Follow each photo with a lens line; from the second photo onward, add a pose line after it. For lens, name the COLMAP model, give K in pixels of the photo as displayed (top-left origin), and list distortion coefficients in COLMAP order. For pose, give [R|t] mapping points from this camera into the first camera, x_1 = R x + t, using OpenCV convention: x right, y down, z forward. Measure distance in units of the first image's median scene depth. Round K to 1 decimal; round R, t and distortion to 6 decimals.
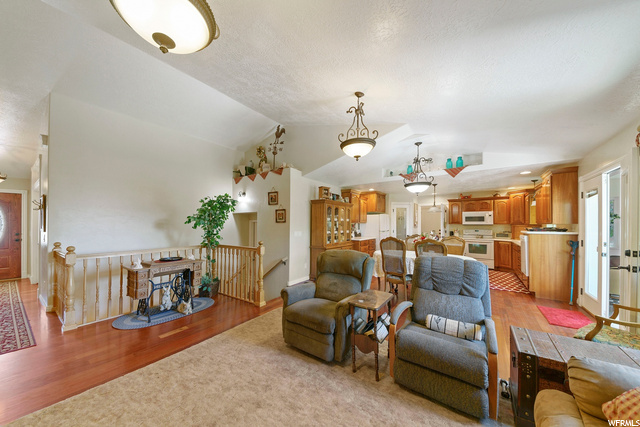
lens RADIAL K [[221.0, 0, 312.5], [0, 221.0, 222.5], [0, 0, 1]] dist [0.046114, -0.000067]
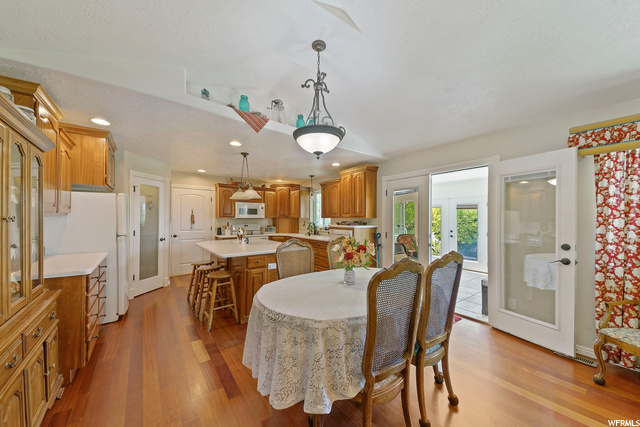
lens RADIAL K [[226.3, 0, 327.7], [0, 226.3, 217.3], [0, 0, 1]] dist [0.000668, -0.000038]
pose [[0.272955, 0.003193, 0.962022, 0.012850], [-0.010604, 0.999944, -0.000310, 0.002398], [-0.961968, -0.010117, 0.272973, 0.518073]]
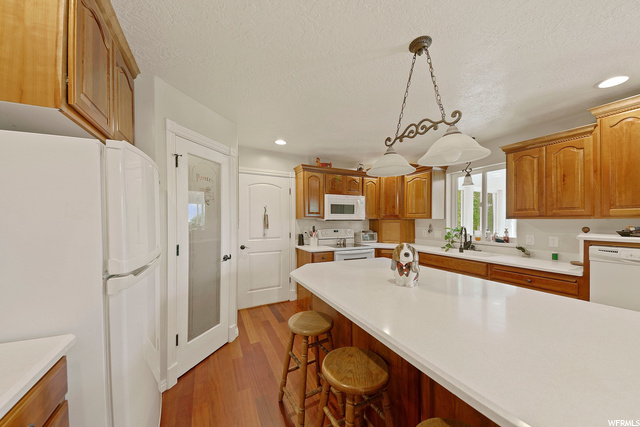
lens RADIAL K [[221.0, 0, 312.5], [0, 221.0, 222.5], [0, 0, 1]] dist [0.046114, -0.000067]
pose [[0.495546, -0.012866, 0.868487, 0.250516], [-0.007259, 0.999794, 0.018953, 0.006066], [-0.868552, -0.015696, 0.495350, 0.833904]]
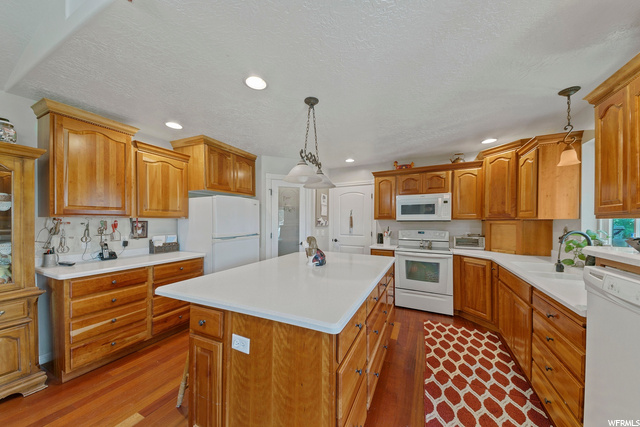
lens RADIAL K [[221.0, 0, 312.5], [0, 221.0, 222.5], [0, 0, 1]] dist [0.046114, -0.000067]
pose [[0.989102, -0.003898, 0.147178, 0.429880], [0.001081, 0.999815, 0.019210, 0.003635], [-0.147226, -0.018841, 0.988923, 0.567177]]
